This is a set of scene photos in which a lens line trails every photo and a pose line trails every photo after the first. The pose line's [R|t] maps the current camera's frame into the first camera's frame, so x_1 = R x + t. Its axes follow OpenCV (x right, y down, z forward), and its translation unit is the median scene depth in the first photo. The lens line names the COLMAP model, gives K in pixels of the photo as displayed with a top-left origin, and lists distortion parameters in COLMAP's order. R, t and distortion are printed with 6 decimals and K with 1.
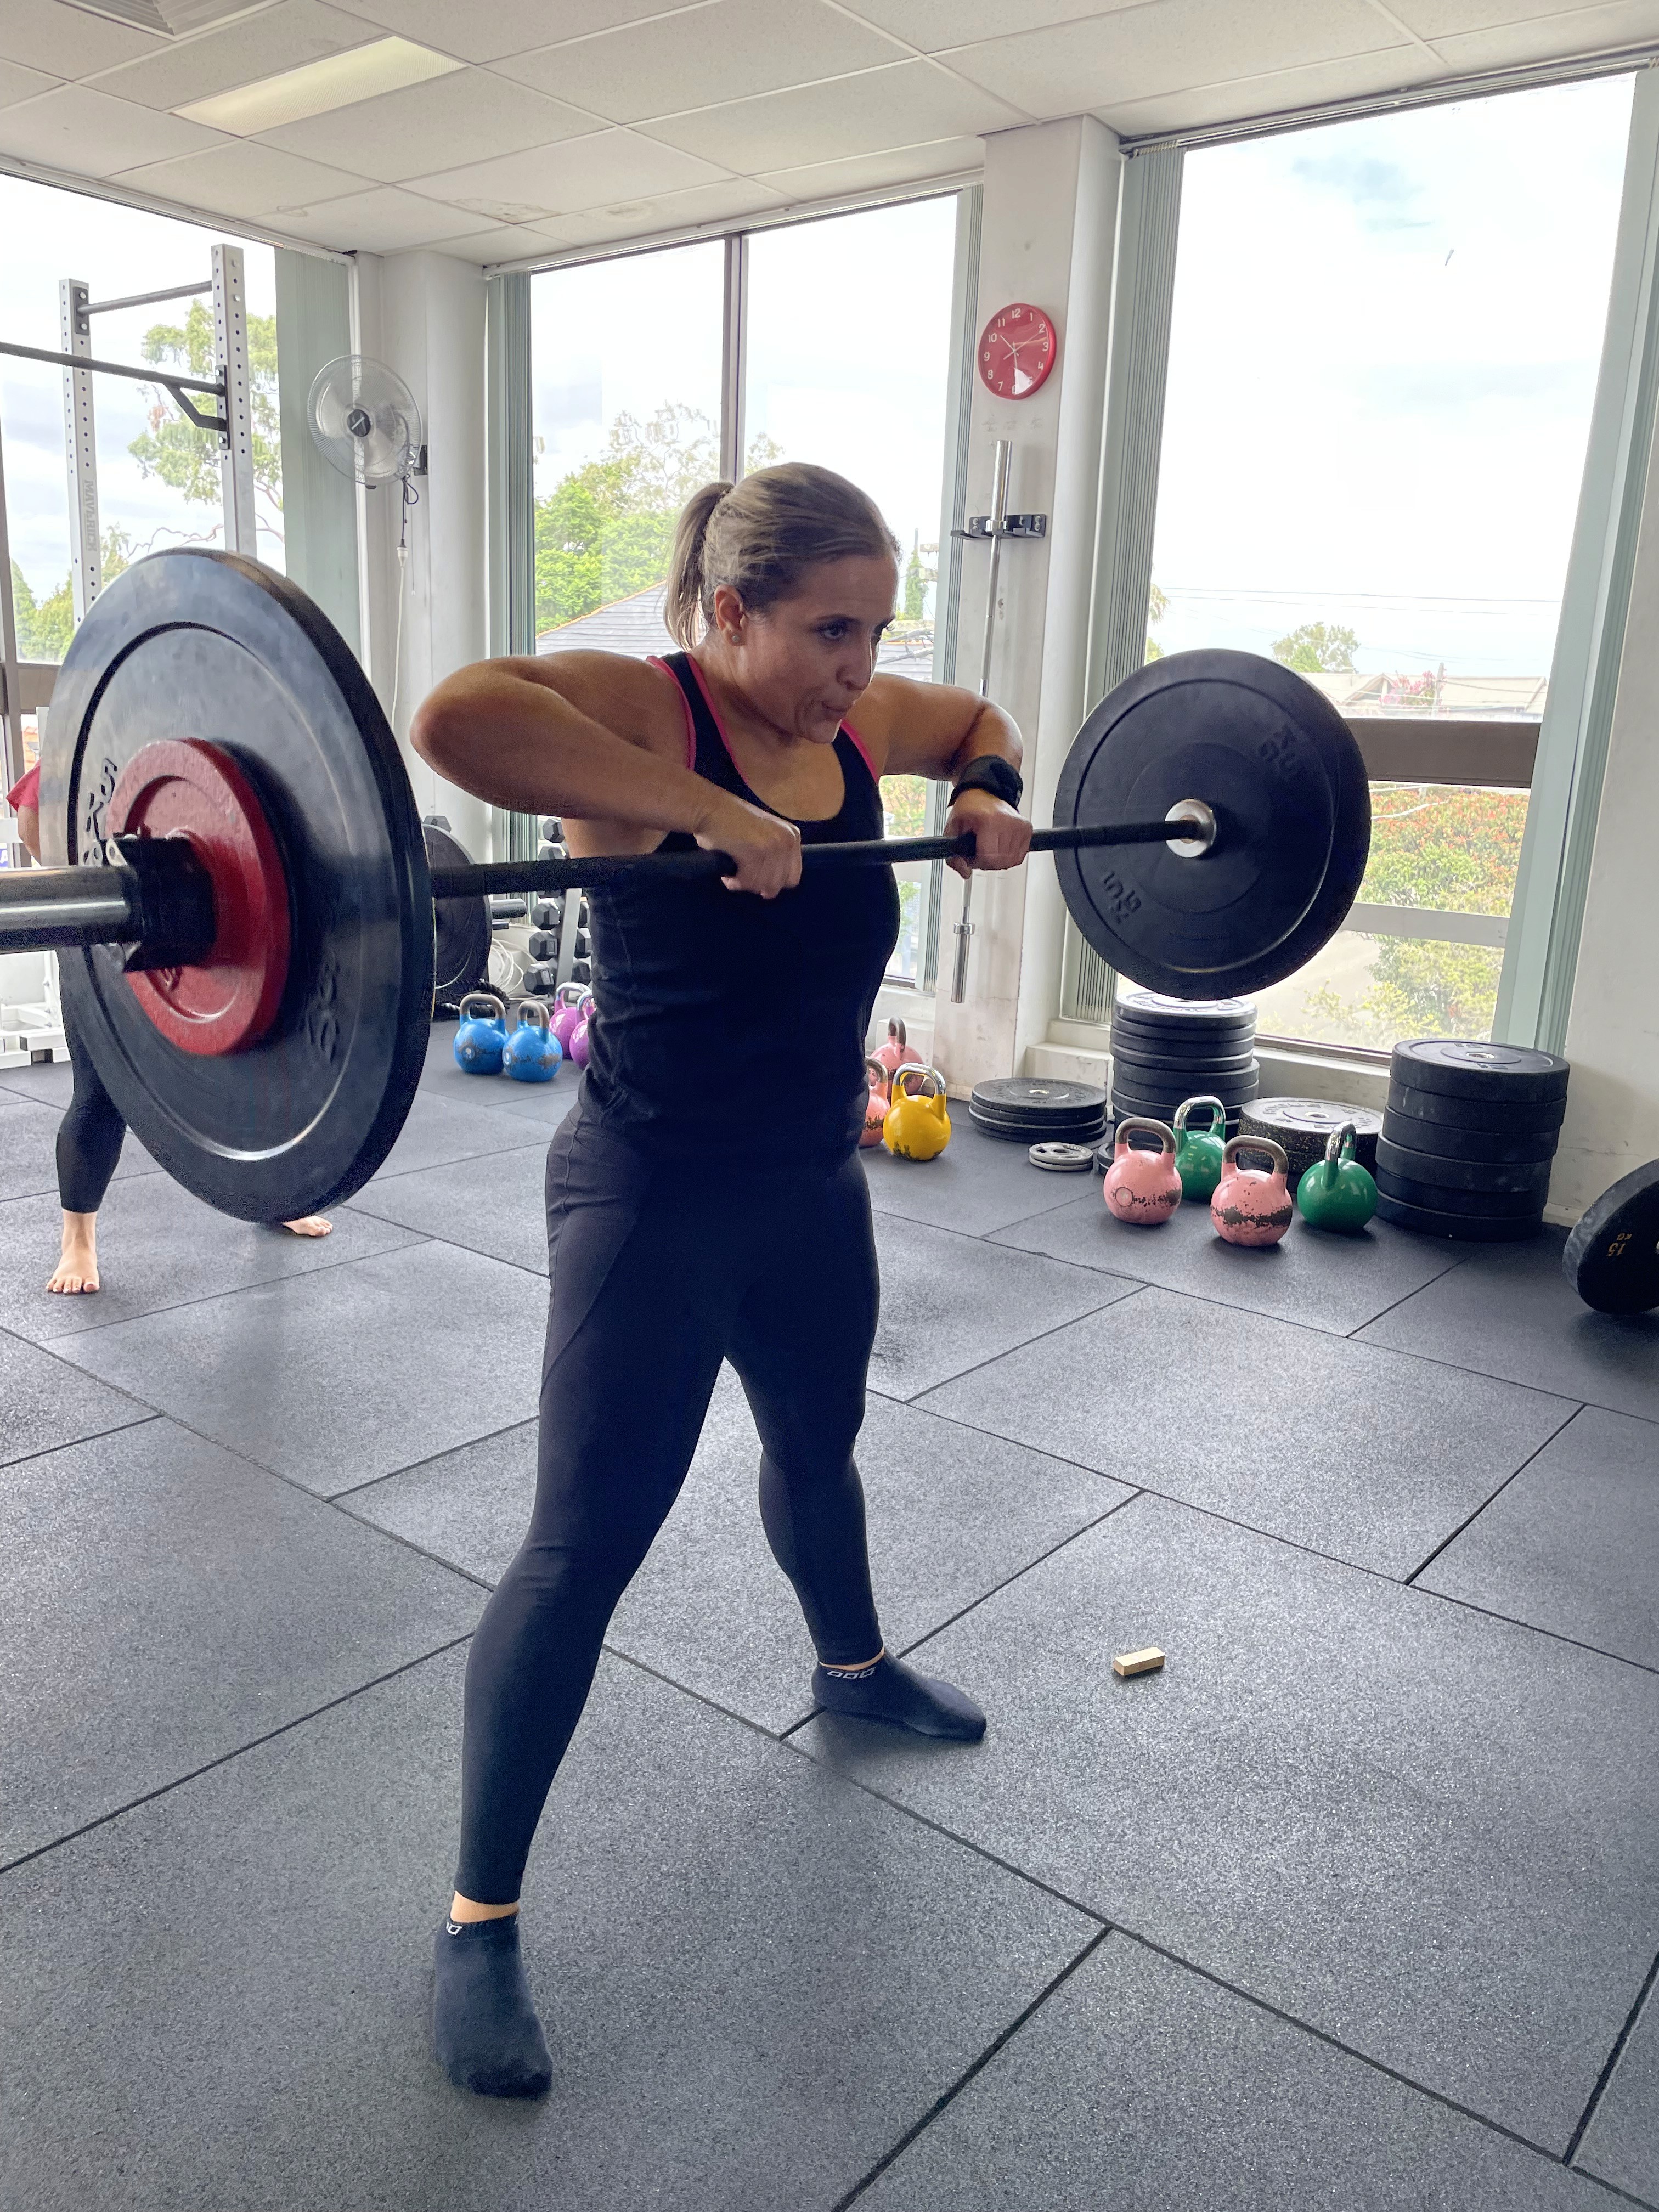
lens RADIAL K [[1682.5, 0, 823.6], [0, 1682.5, 1124.6], [0, 0, 1]] dist [0.009995, -0.008769]
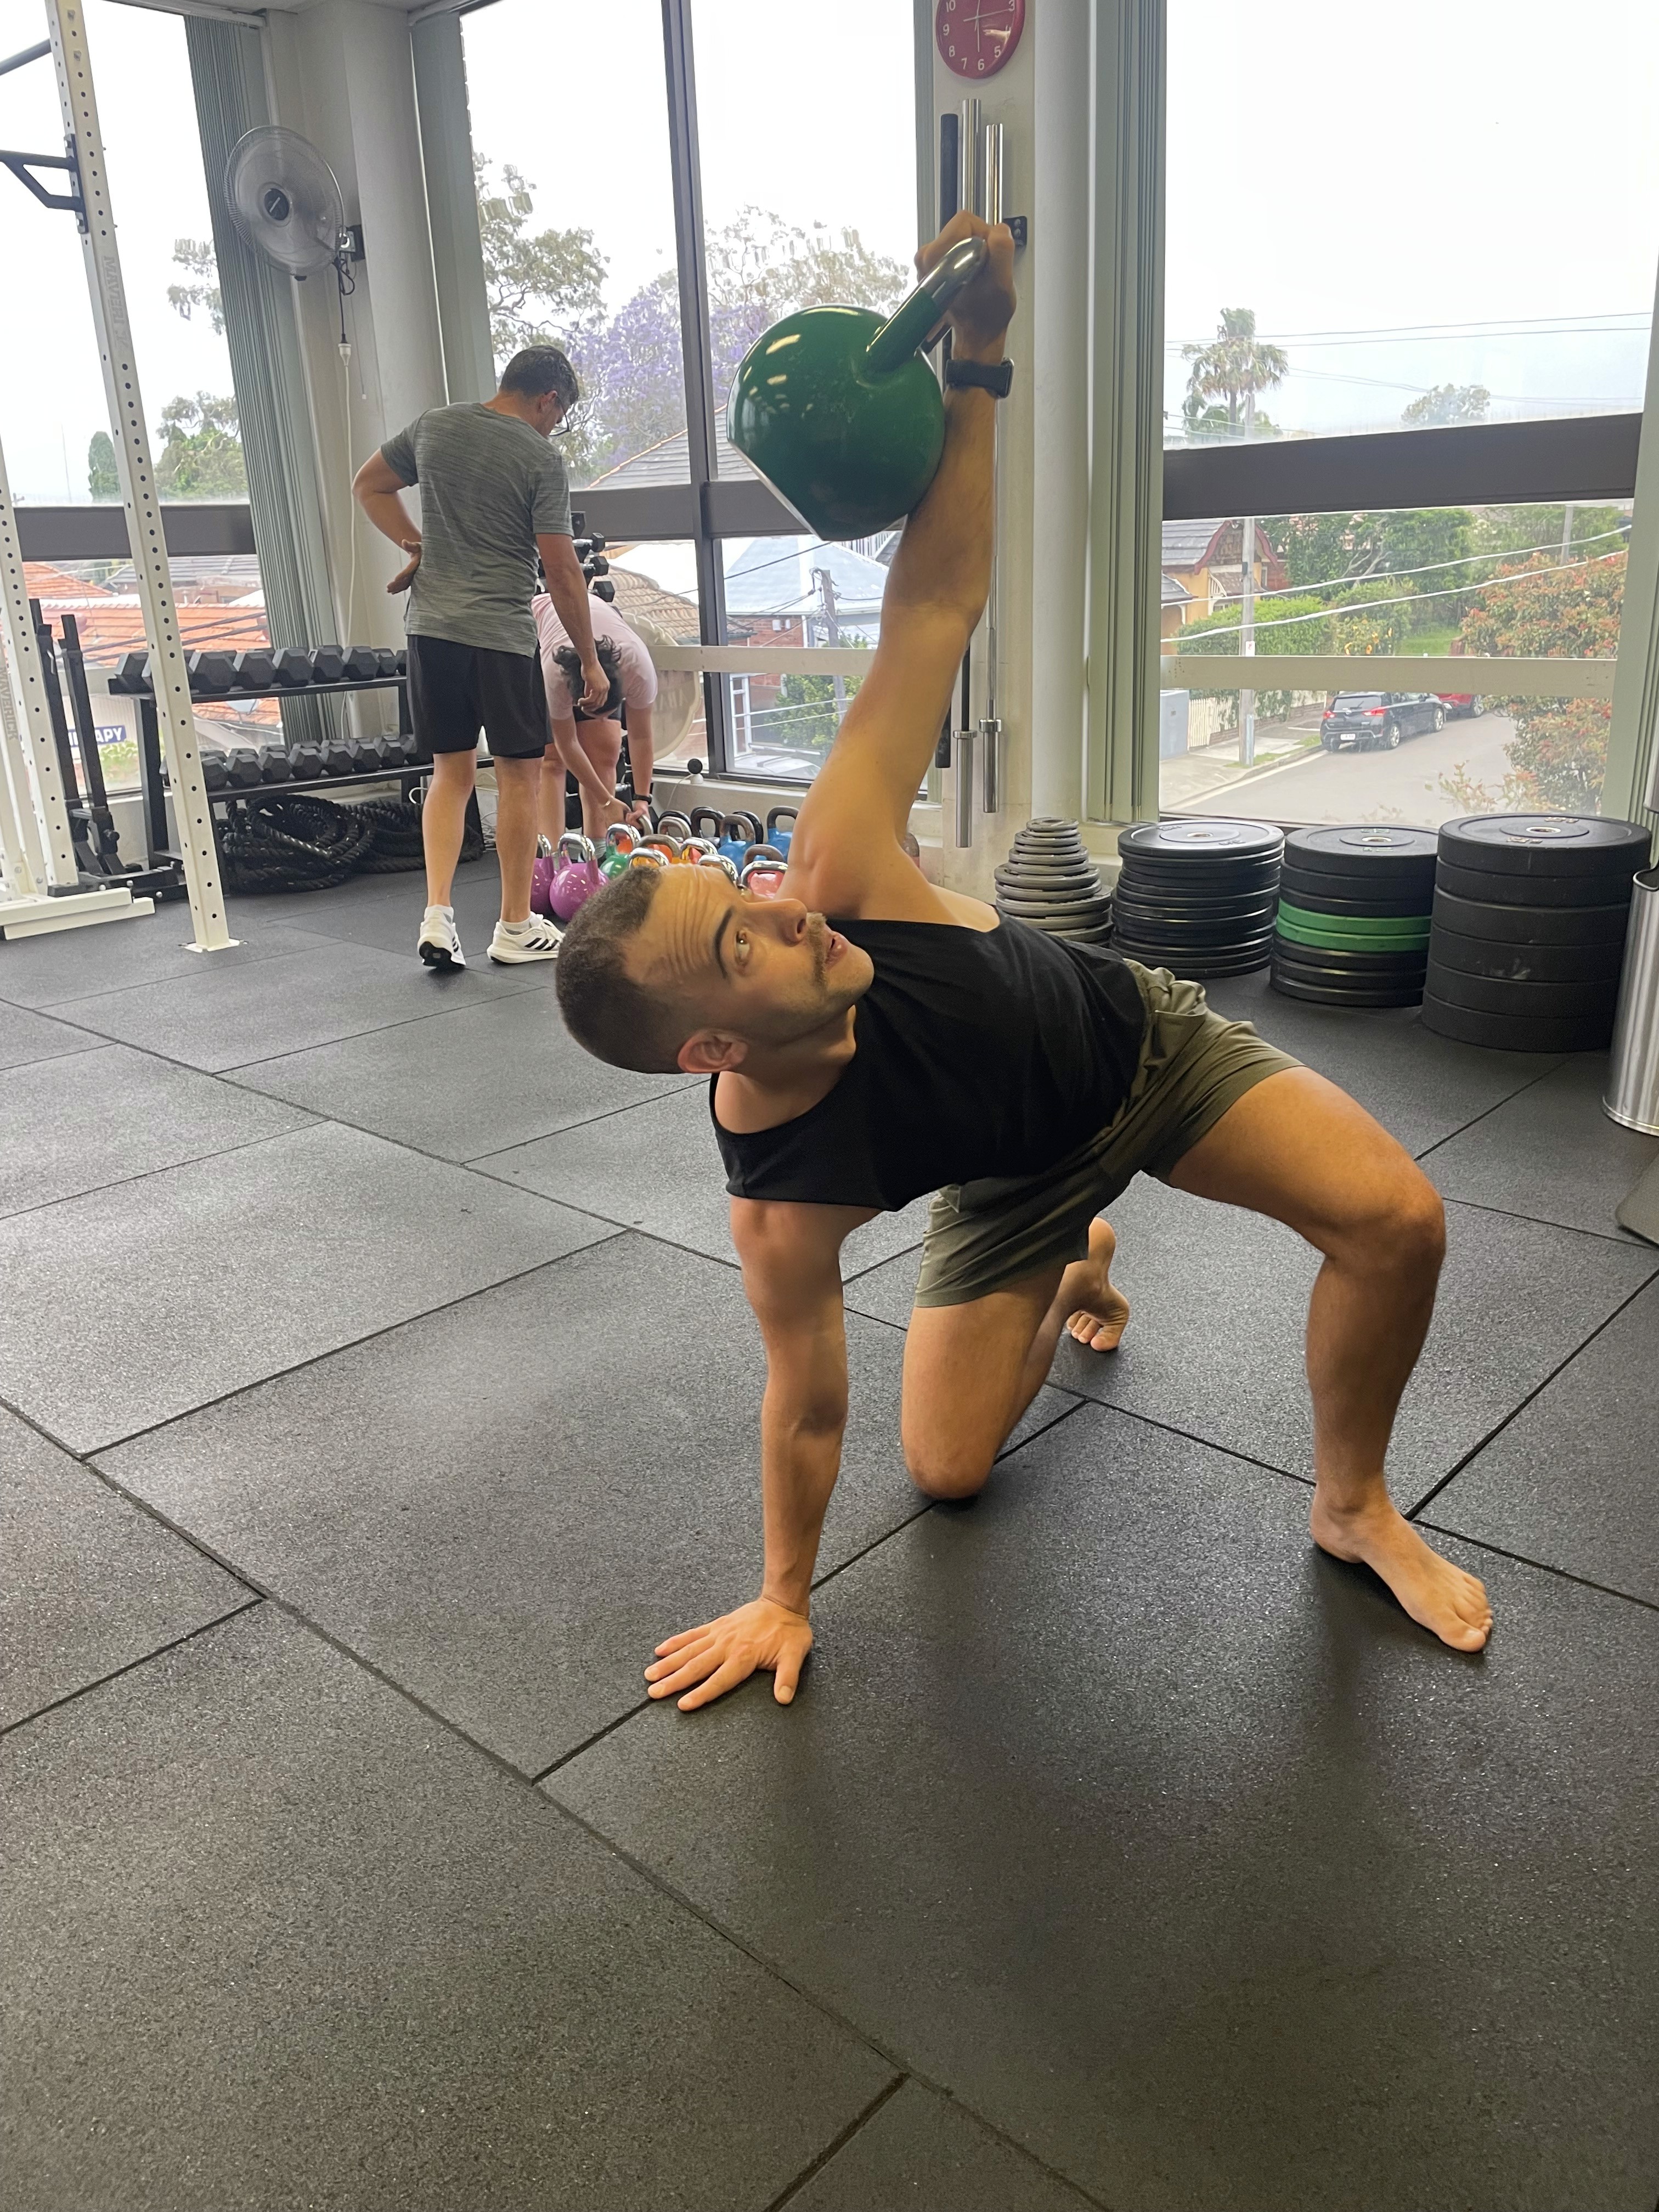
lens RADIAL K [[1682.5, 0, 835.9], [0, 1682.5, 1086.8], [0, 0, 1]] dist [0.009995, -0.008769]
pose [[0.994624, -0.057790, -0.085932, 0.107071], [0.064308, 0.995099, 0.075115, 0.001866], [0.081169, -0.080237, 0.993465, 0.152392]]
